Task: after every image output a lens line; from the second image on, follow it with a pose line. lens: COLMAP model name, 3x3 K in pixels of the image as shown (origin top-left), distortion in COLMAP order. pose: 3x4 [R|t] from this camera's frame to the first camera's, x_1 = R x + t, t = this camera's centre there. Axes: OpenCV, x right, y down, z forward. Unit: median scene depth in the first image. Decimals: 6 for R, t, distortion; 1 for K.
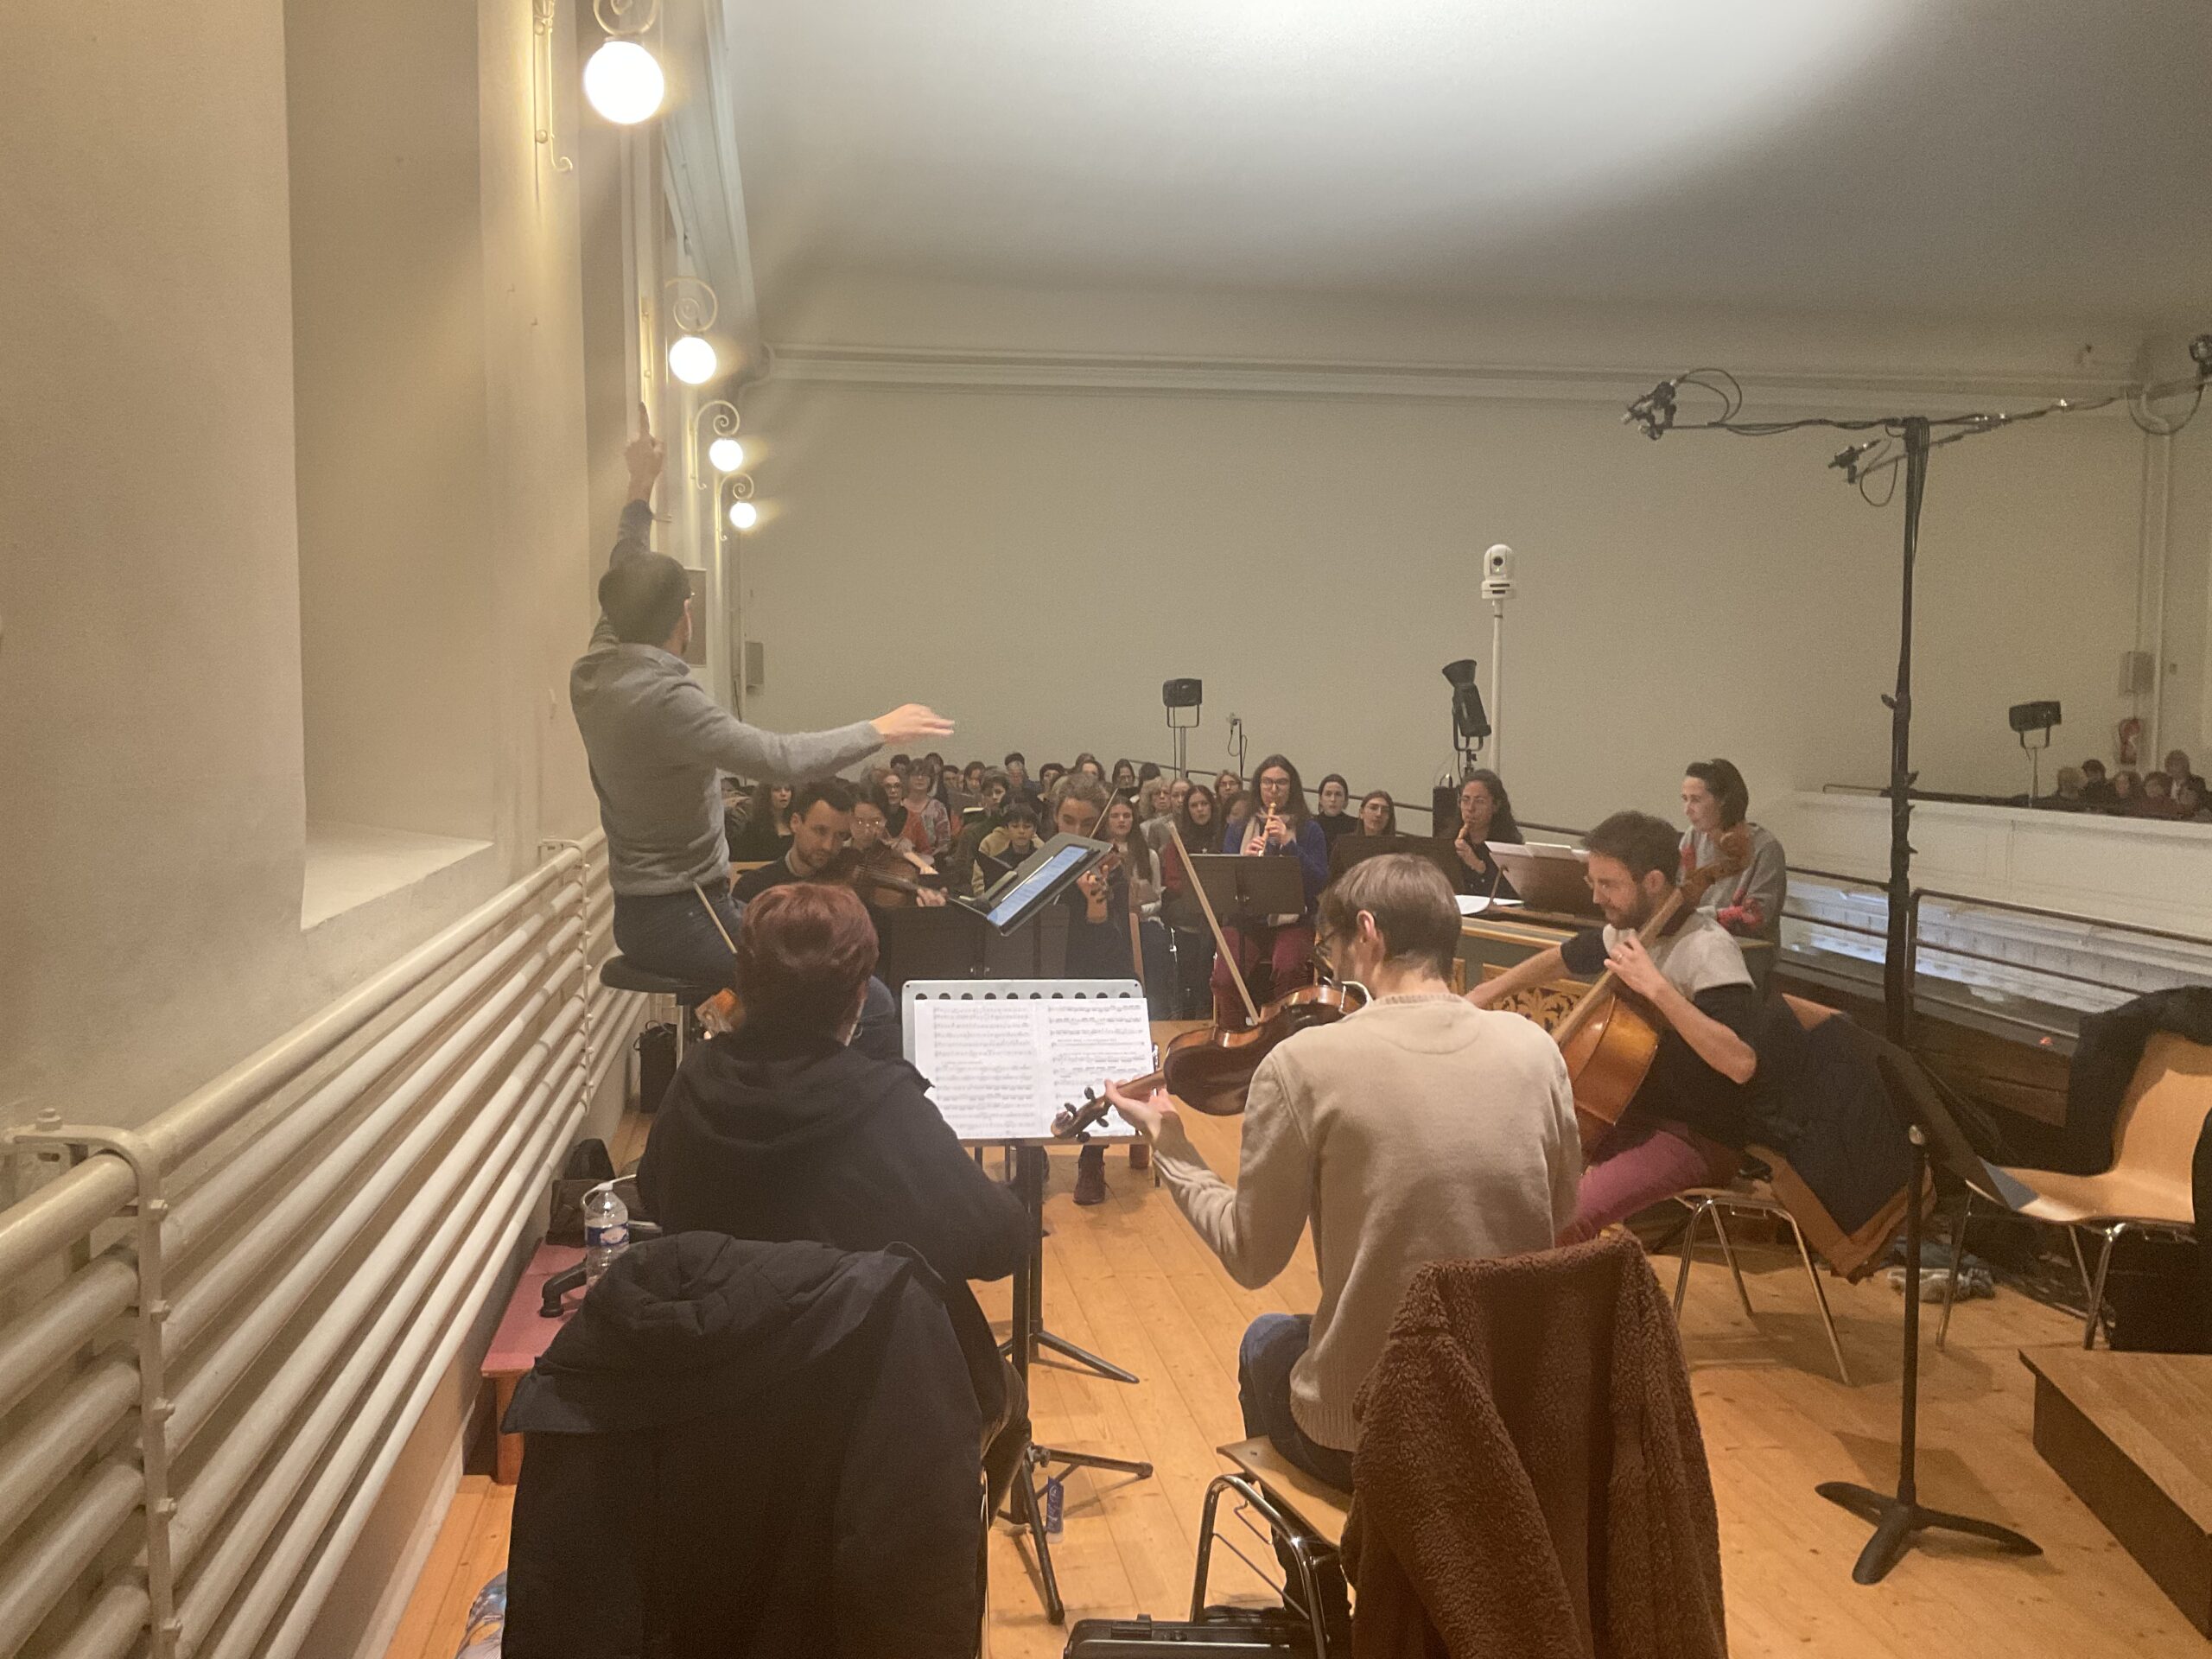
lens RADIAL K [[1855.3, 0, 1097.7], [0, 1855.3, 830.6], [0, 0, 1]] dist [0.115678, -0.193023]
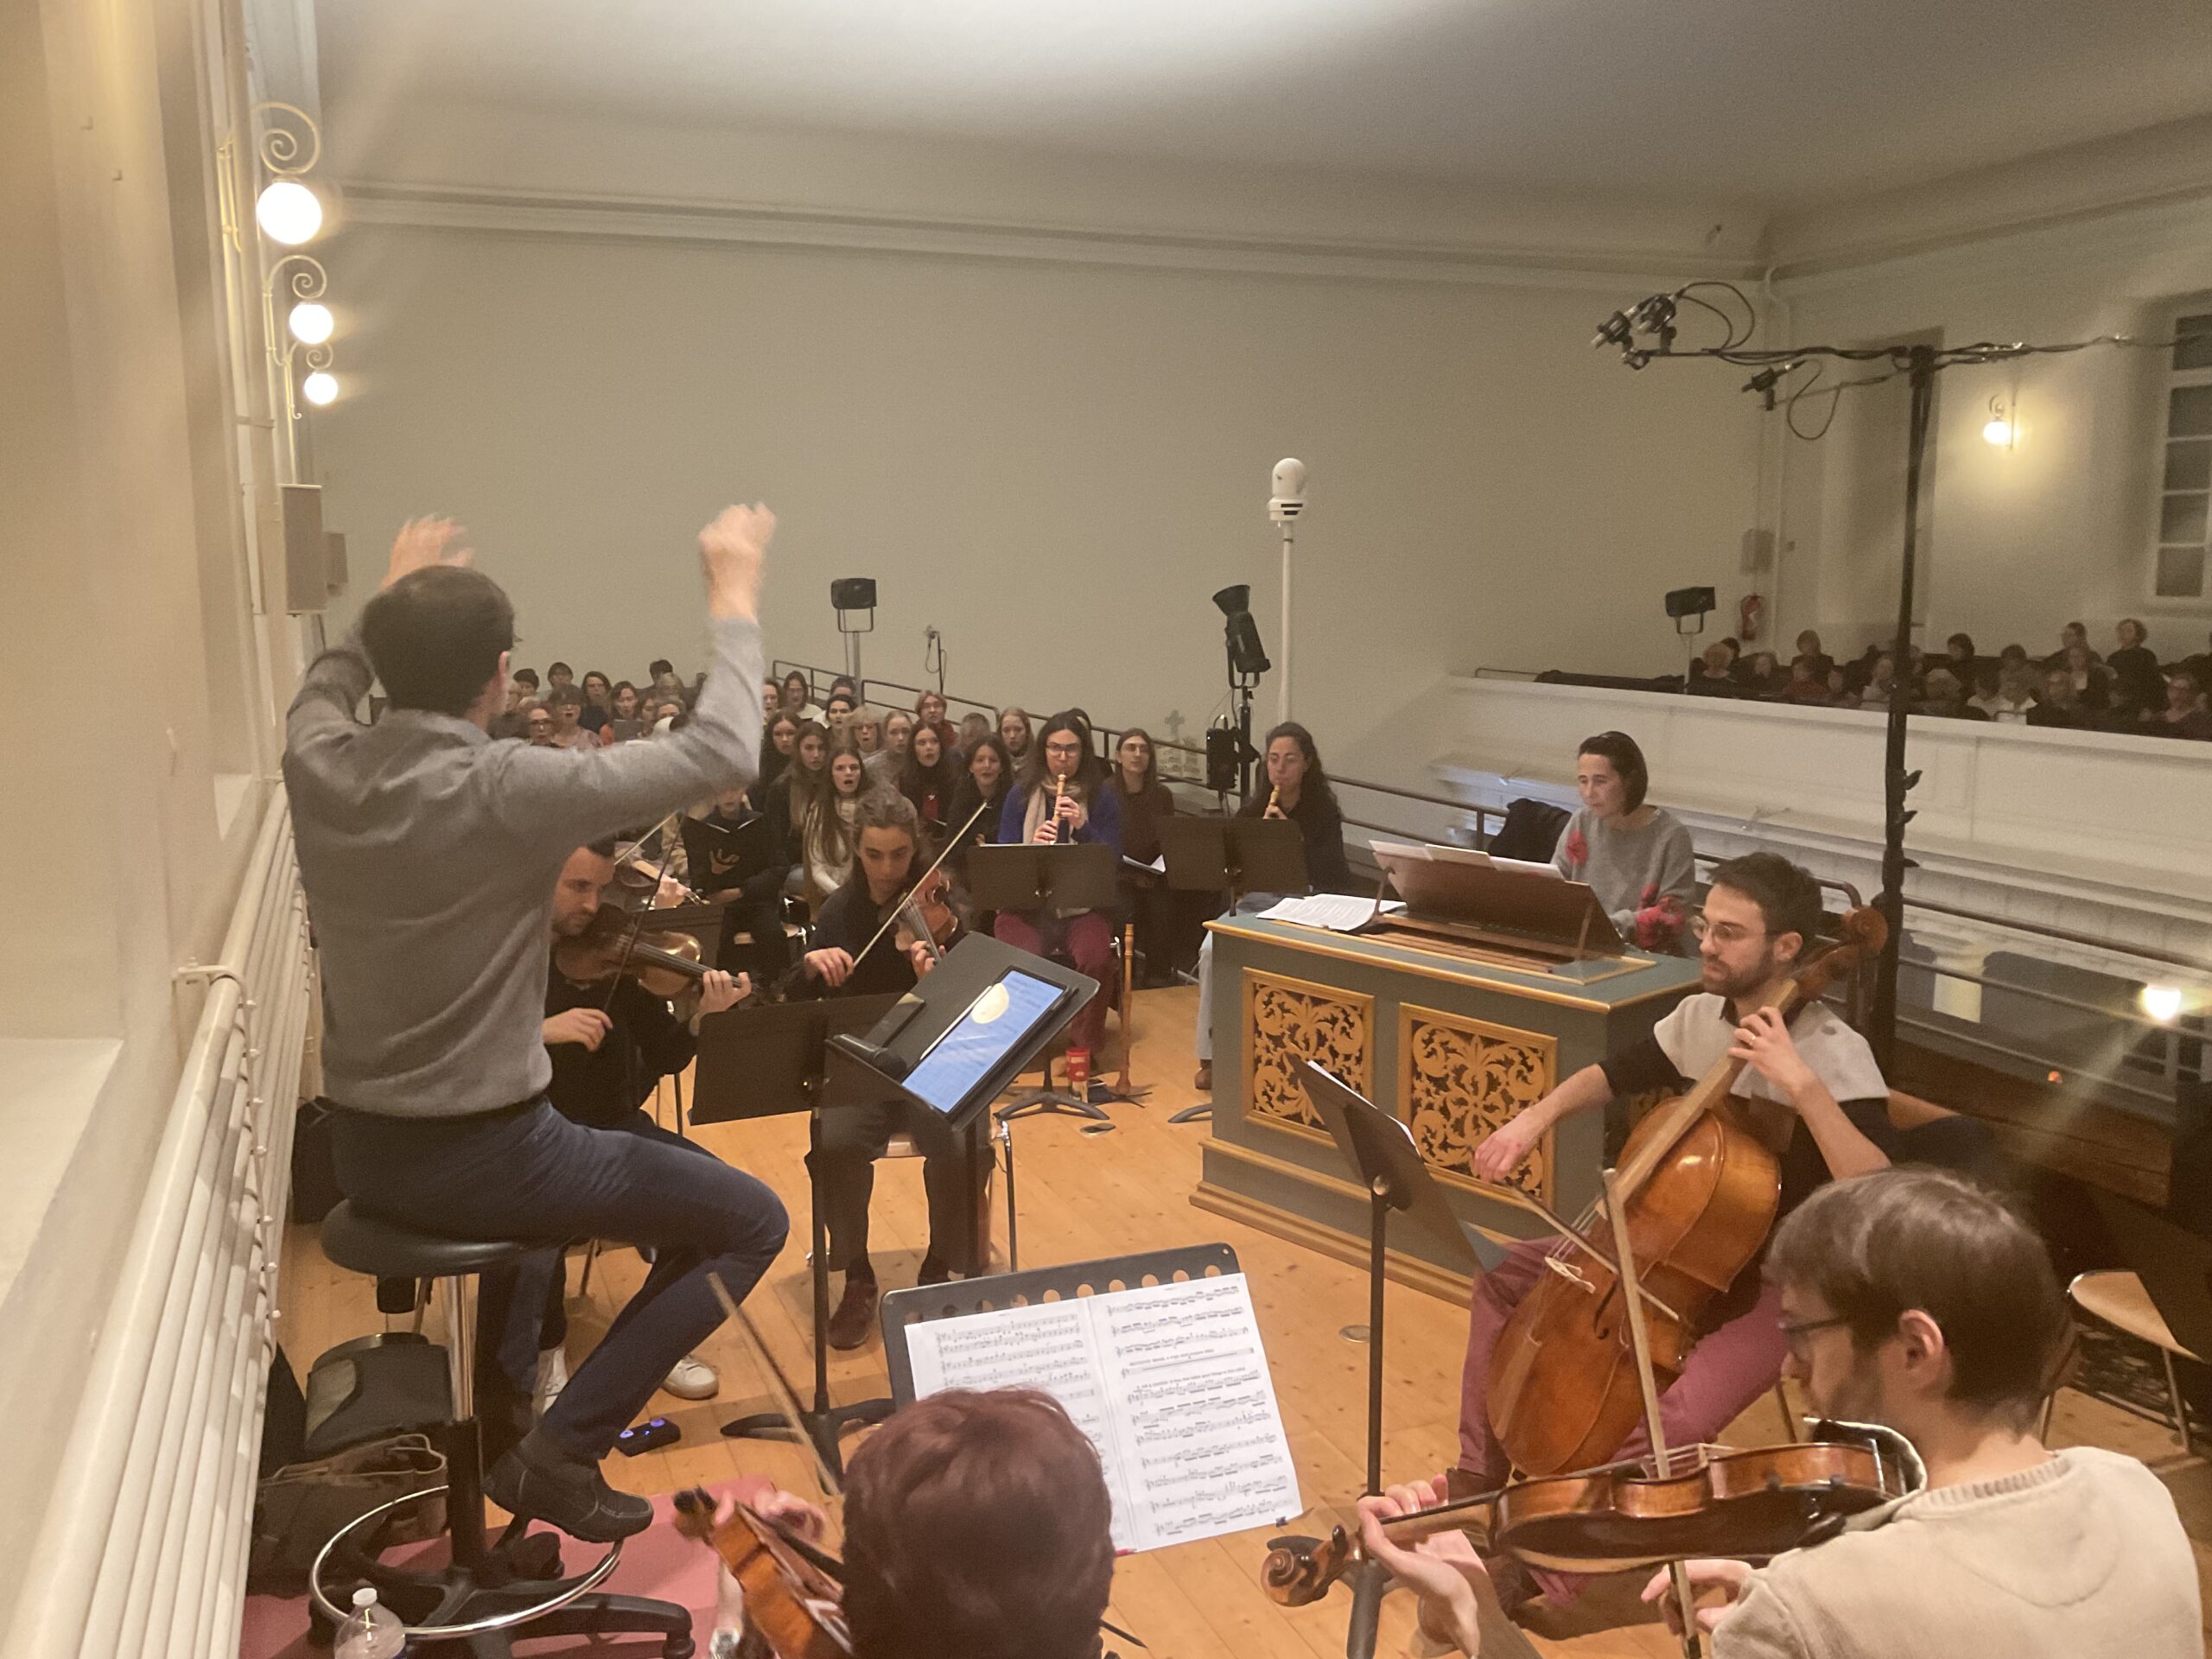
lens RADIAL K [[1842.4, 0, 1096.1], [0, 1842.4, 828.7], [0, 0, 1]] dist [0.124529, -0.244181]
pose [[0.975694, -0.042909, 0.214896, -0.116509], [0.026446, 0.996531, 0.078909, -0.087475], [-0.217537, -0.071308, 0.973444, 0.279453]]
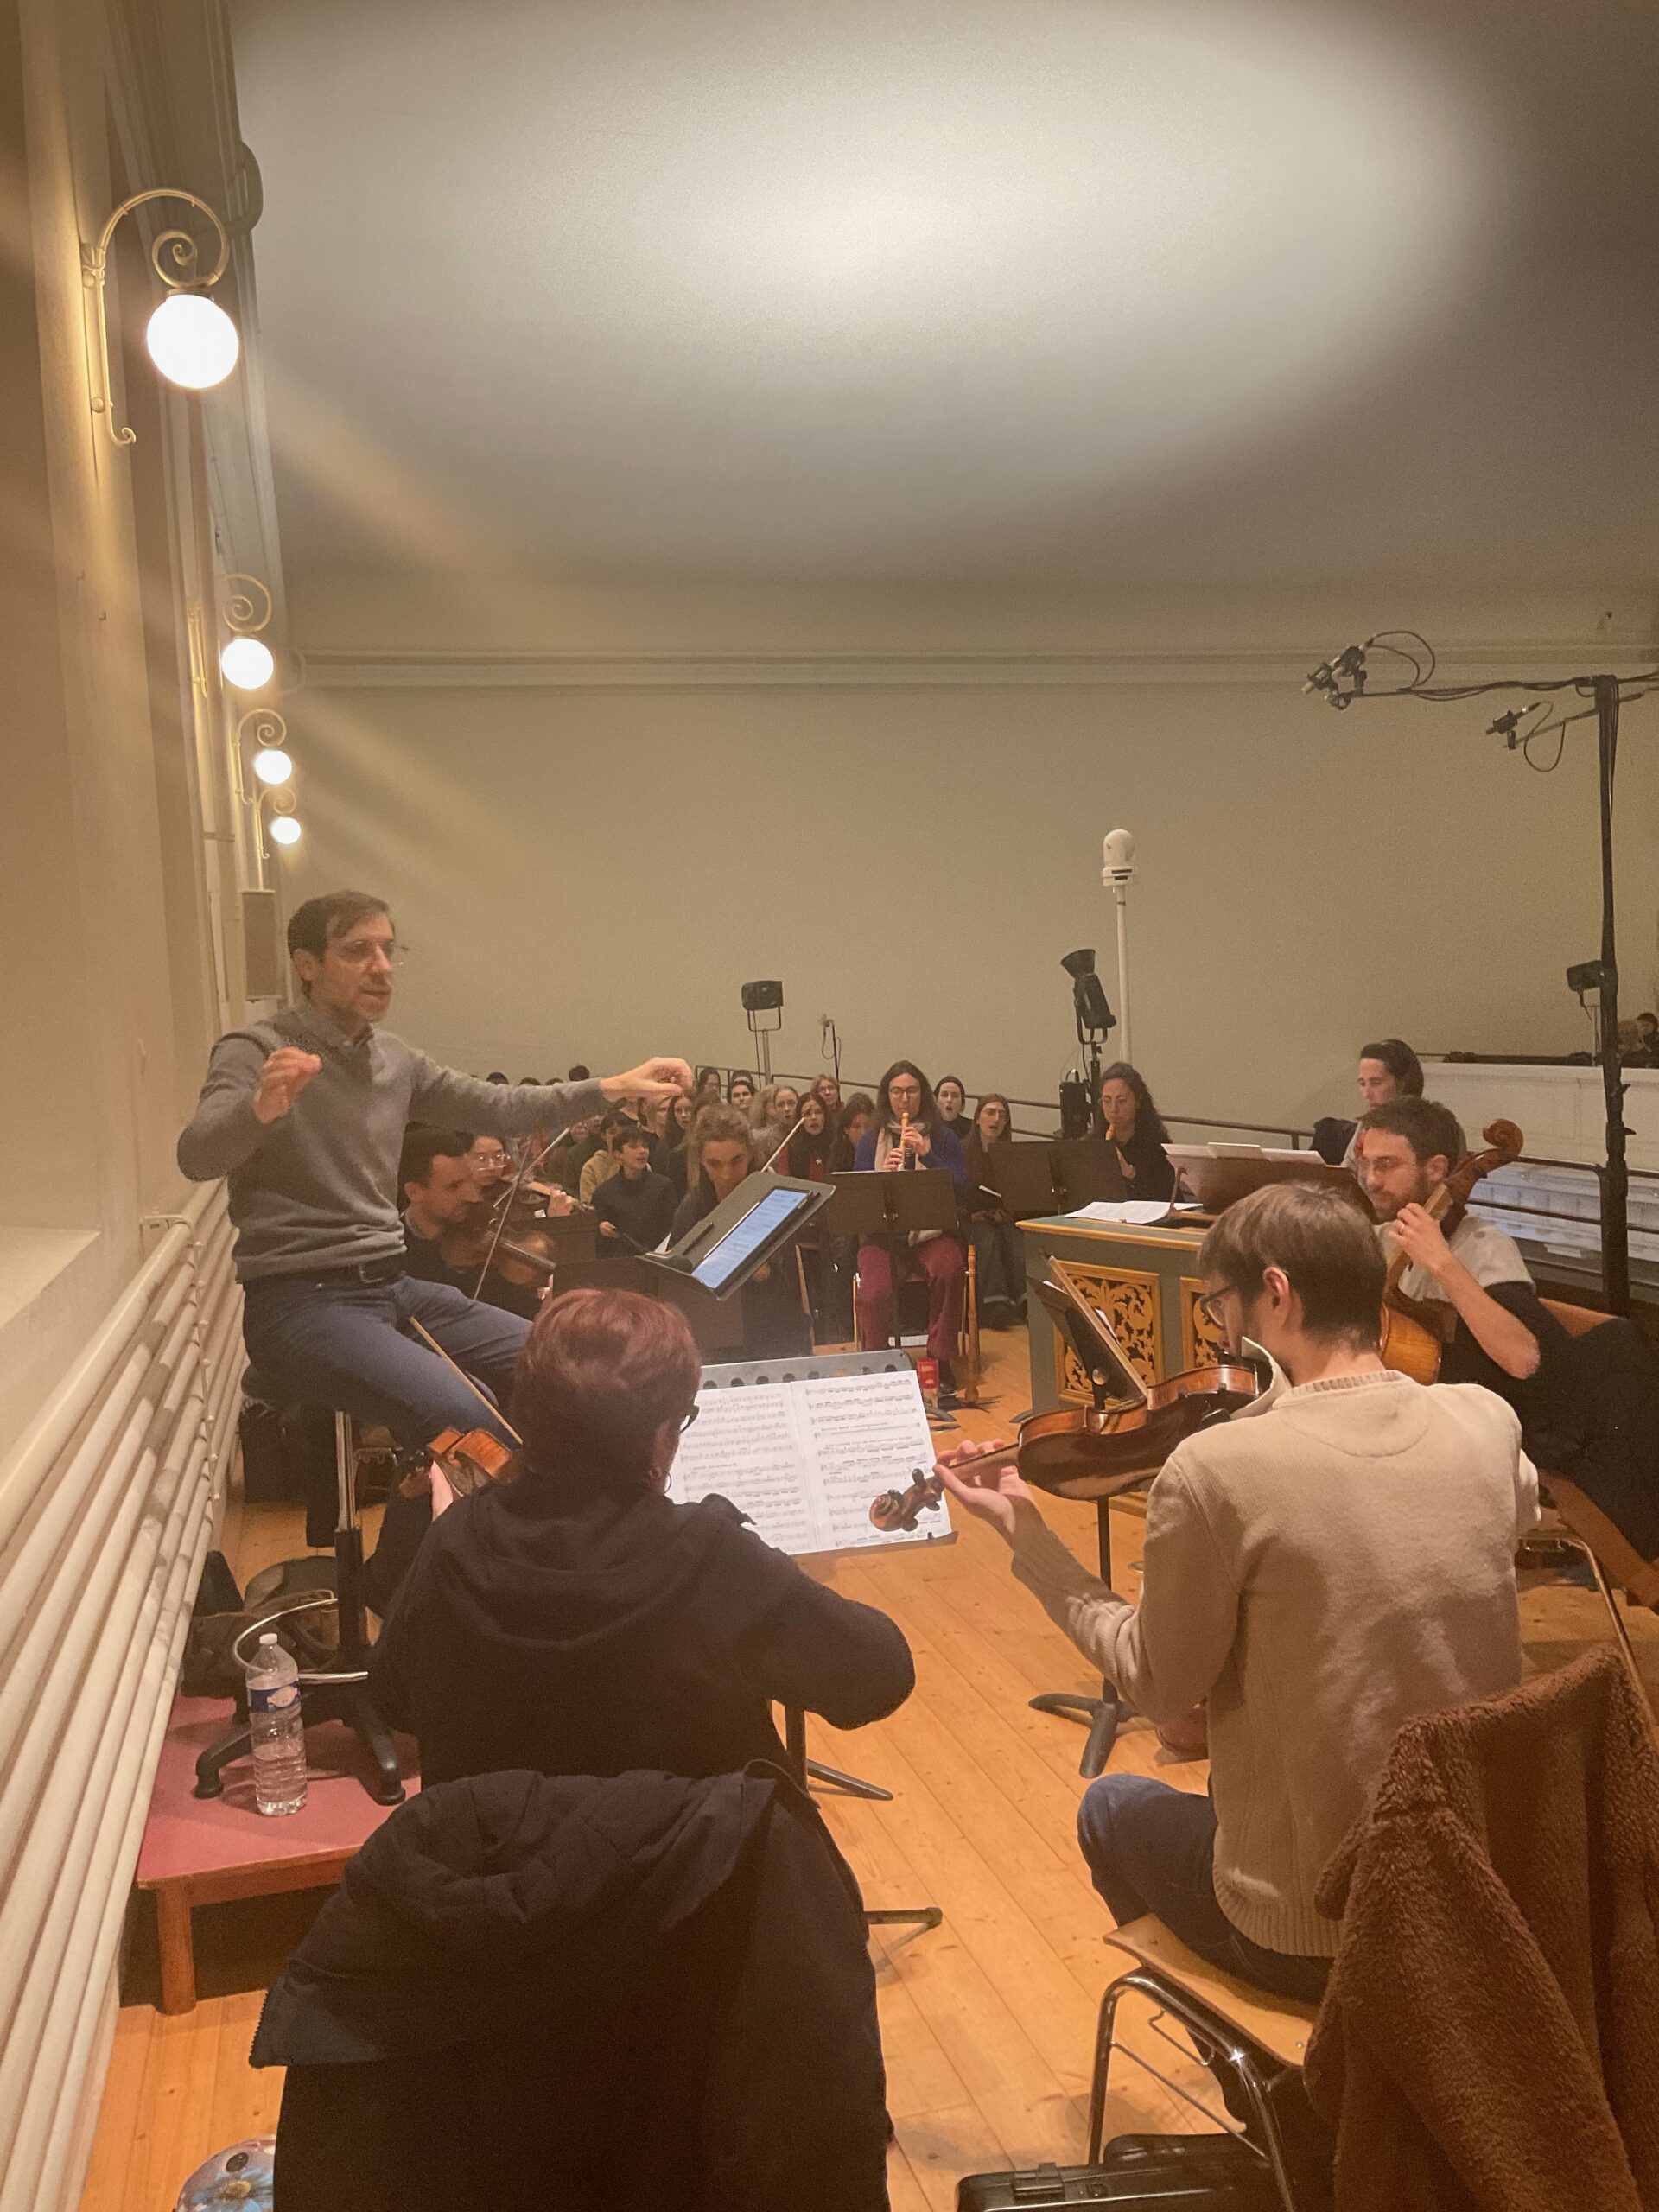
lens RADIAL K [[1855.3, 0, 834.3], [0, 1855.3, 1099.2], [0, 0, 1]] dist [0.115678, -0.193023]
pose [[0.992715, -0.057731, 0.105757, -0.069127], [0.059324, 0.998167, -0.011981, -0.019347], [-0.104871, 0.018168, 0.994320, 0.108433]]
